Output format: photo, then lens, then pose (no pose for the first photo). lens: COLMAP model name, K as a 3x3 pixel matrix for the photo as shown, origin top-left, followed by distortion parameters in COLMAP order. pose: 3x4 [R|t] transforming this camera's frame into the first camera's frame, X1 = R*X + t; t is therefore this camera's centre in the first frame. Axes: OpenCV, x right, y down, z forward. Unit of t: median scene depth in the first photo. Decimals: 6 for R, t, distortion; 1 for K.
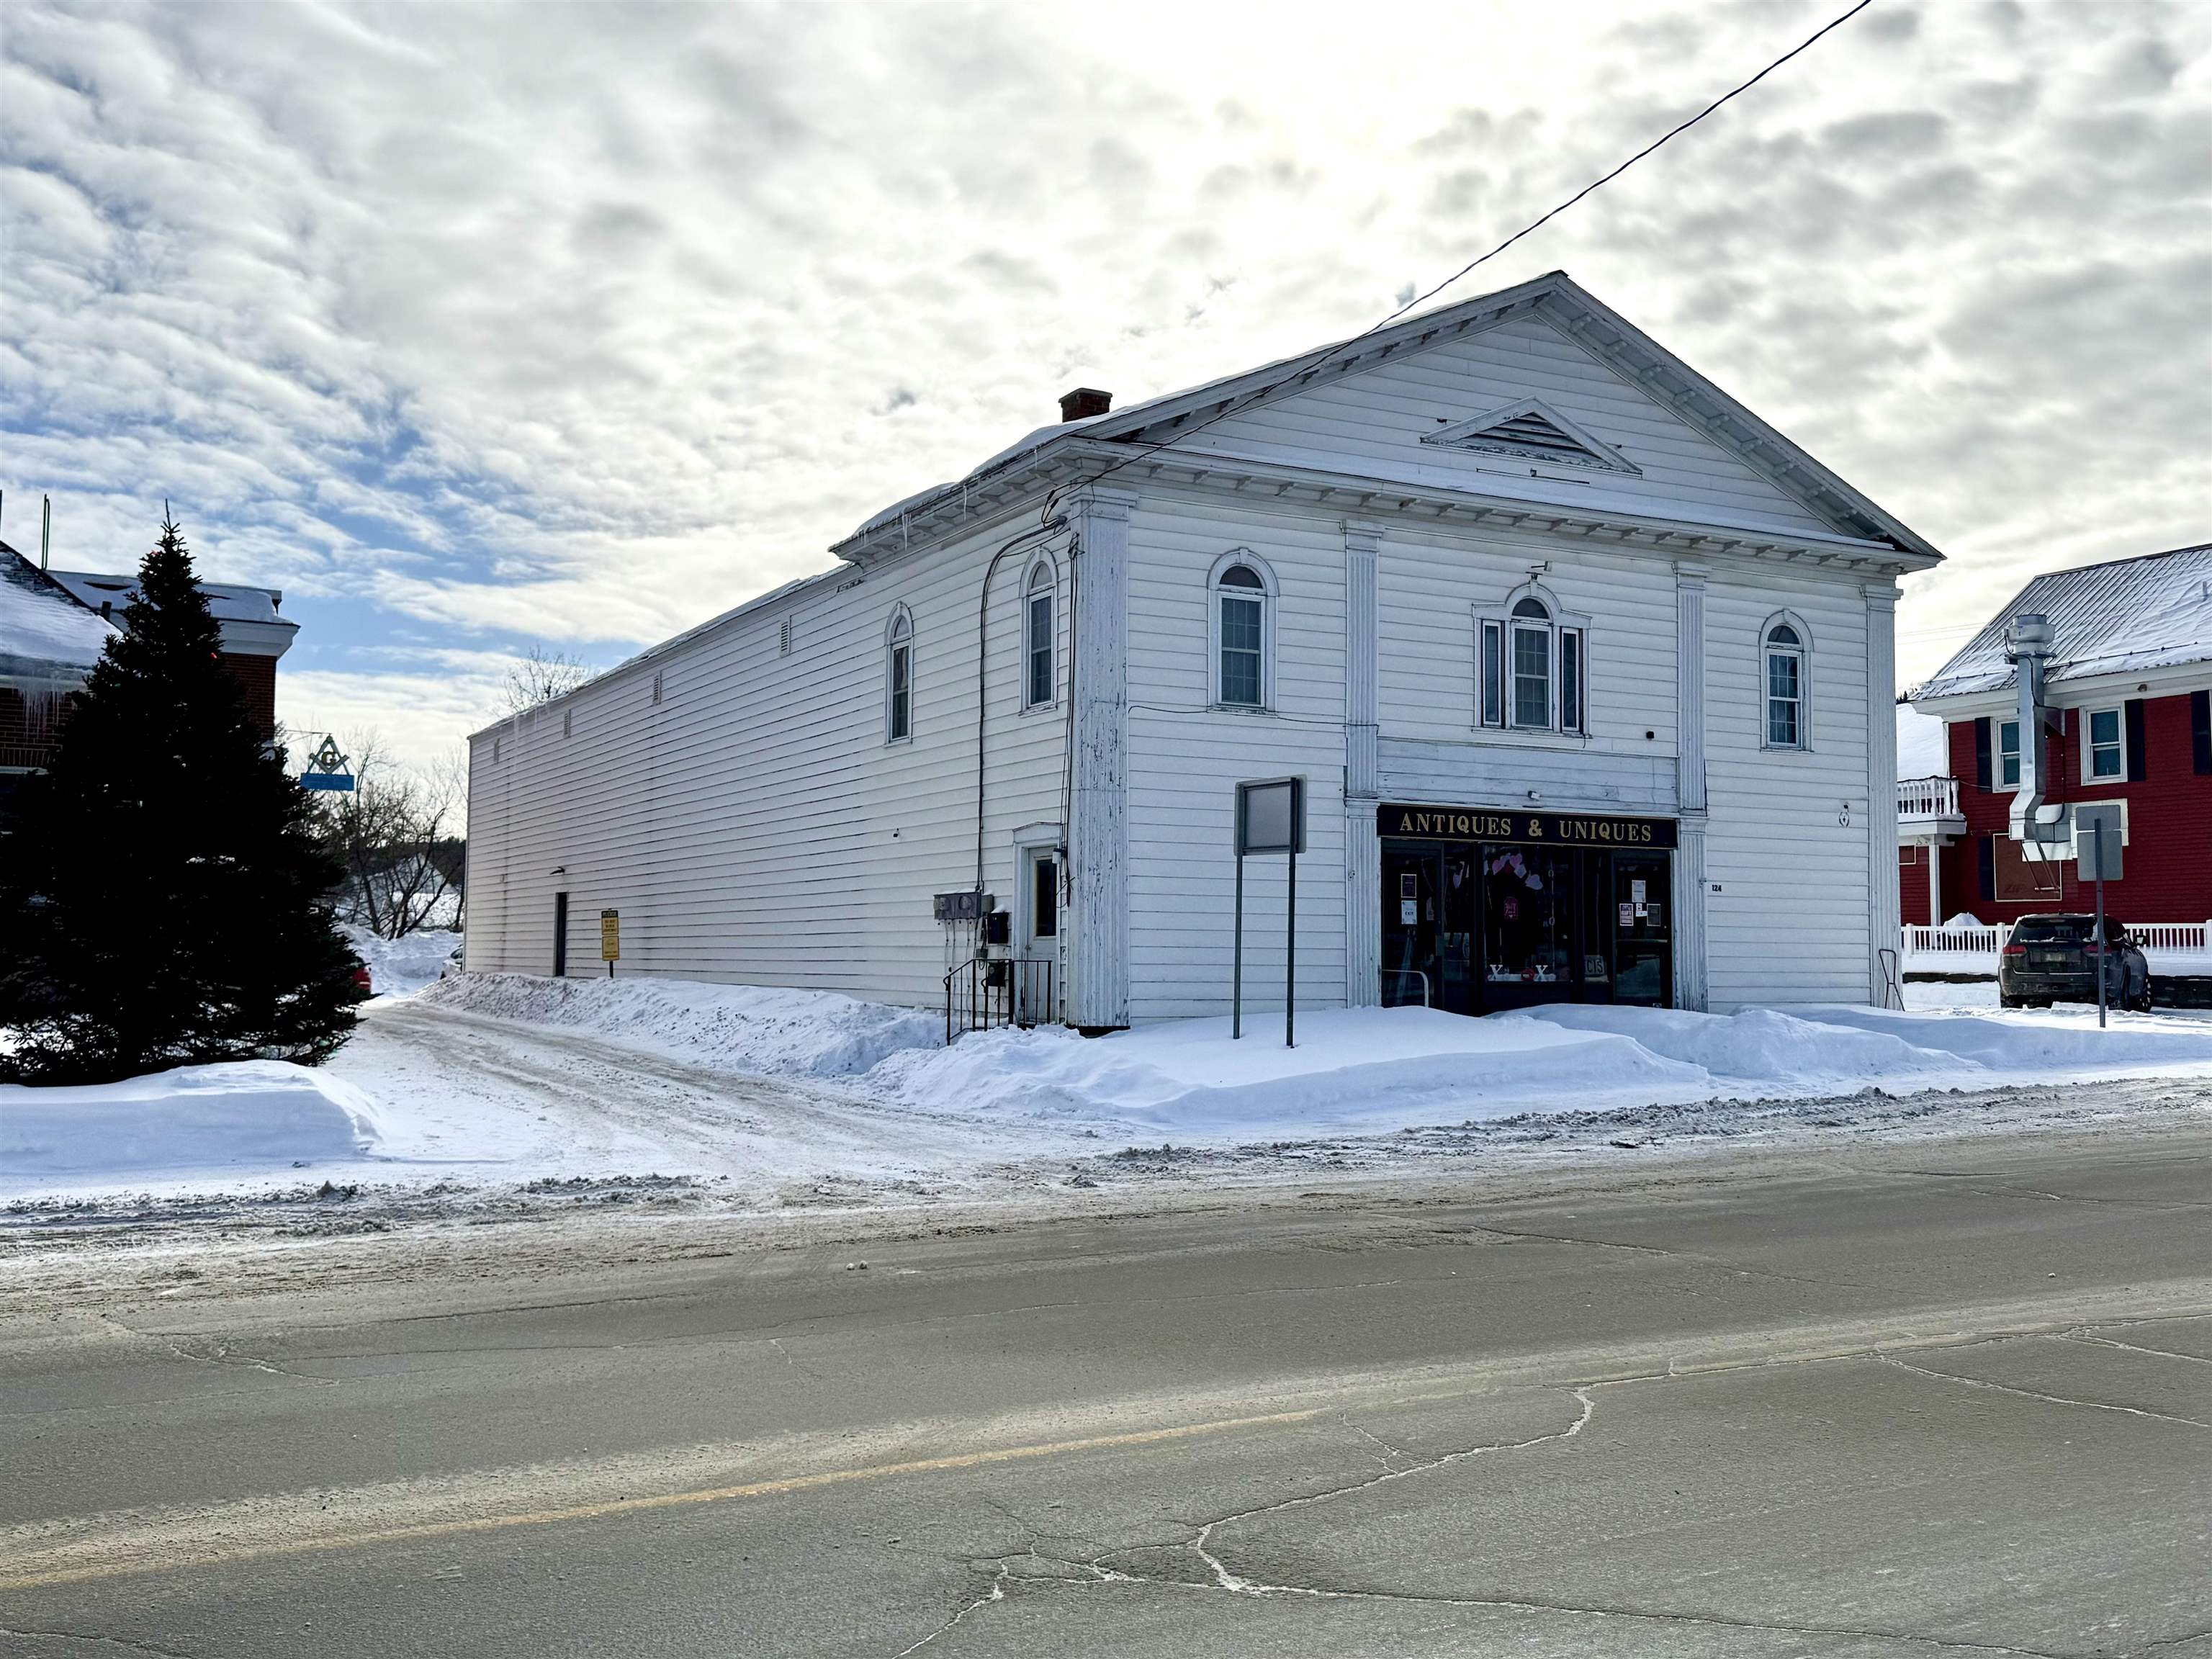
lens RADIAL K [[2010.1, 0, 1100.6], [0, 2010.1, 852.5], [0, 0, 1]] dist [0.055960, 0.000000]
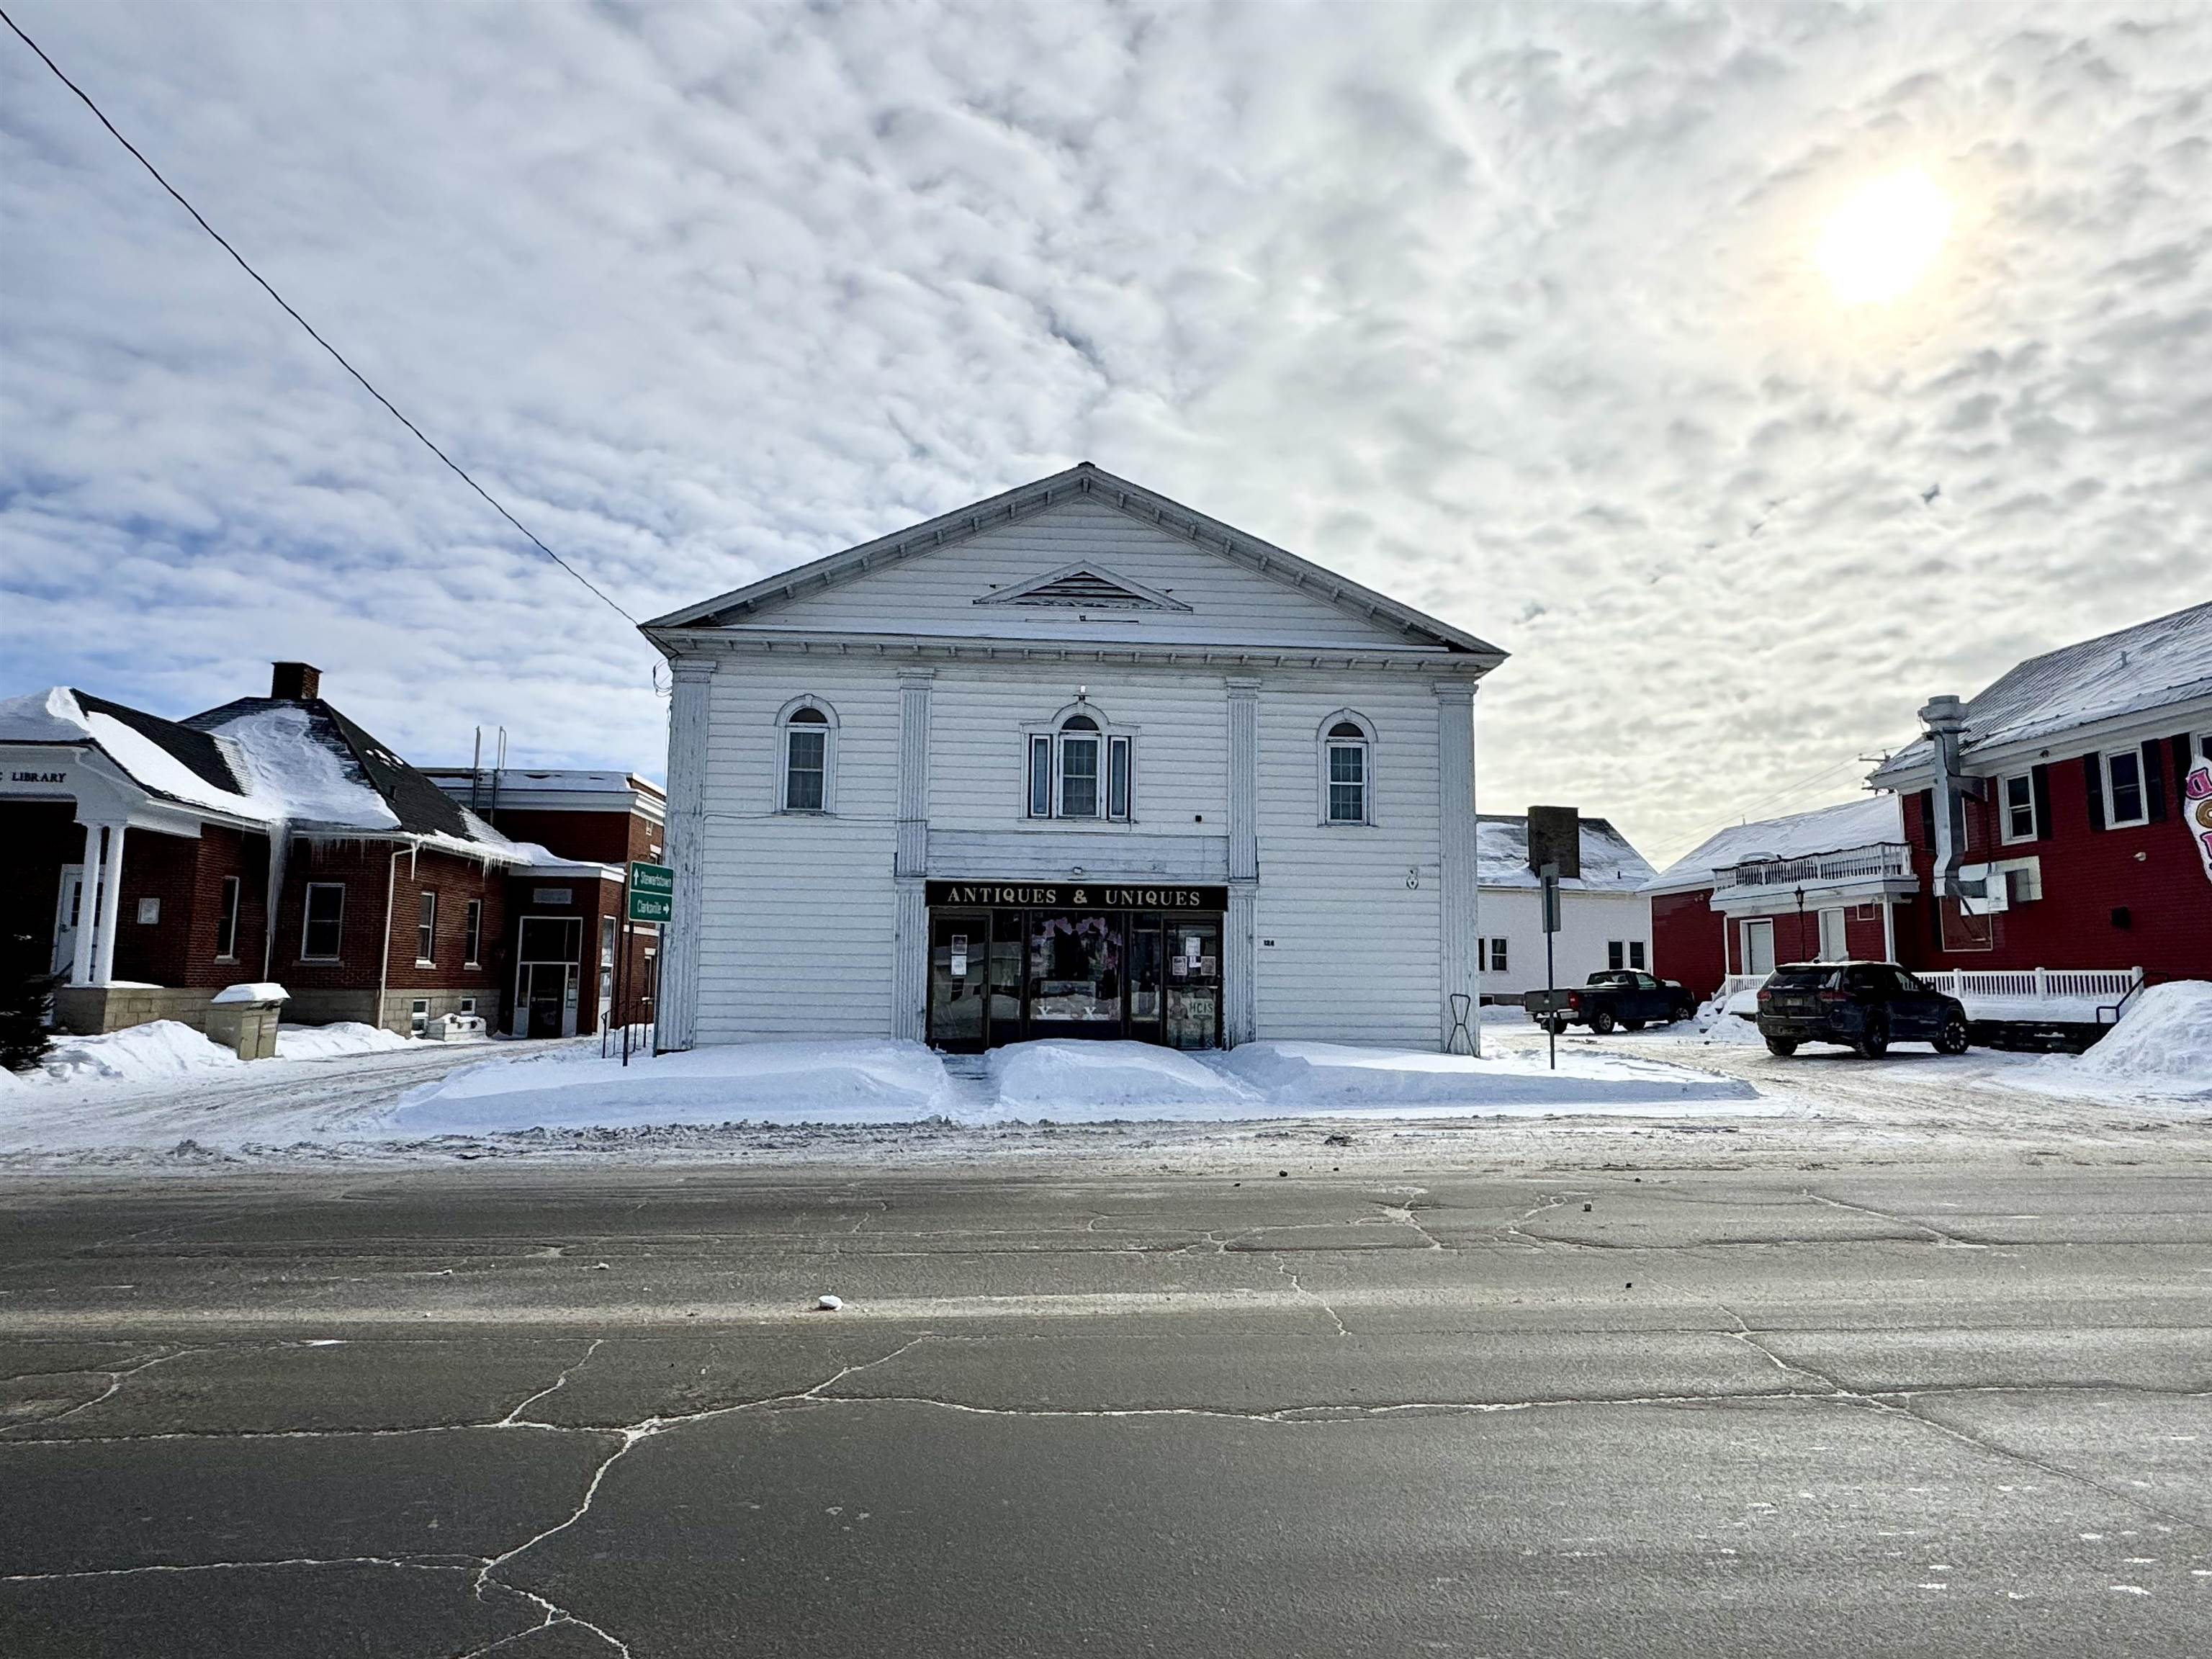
lens RADIAL K [[1335.6, 0, 1111.5], [0, 1335.6, 830.3], [0, 0, 1]] dist [0.003425, 0.021878]
pose [[0.918254, -0.044218, -0.393516, 0.557614], [0.016136, 0.997099, -0.074387, 0.008769], [0.395664, 0.061956, 0.916303, 0.241236]]
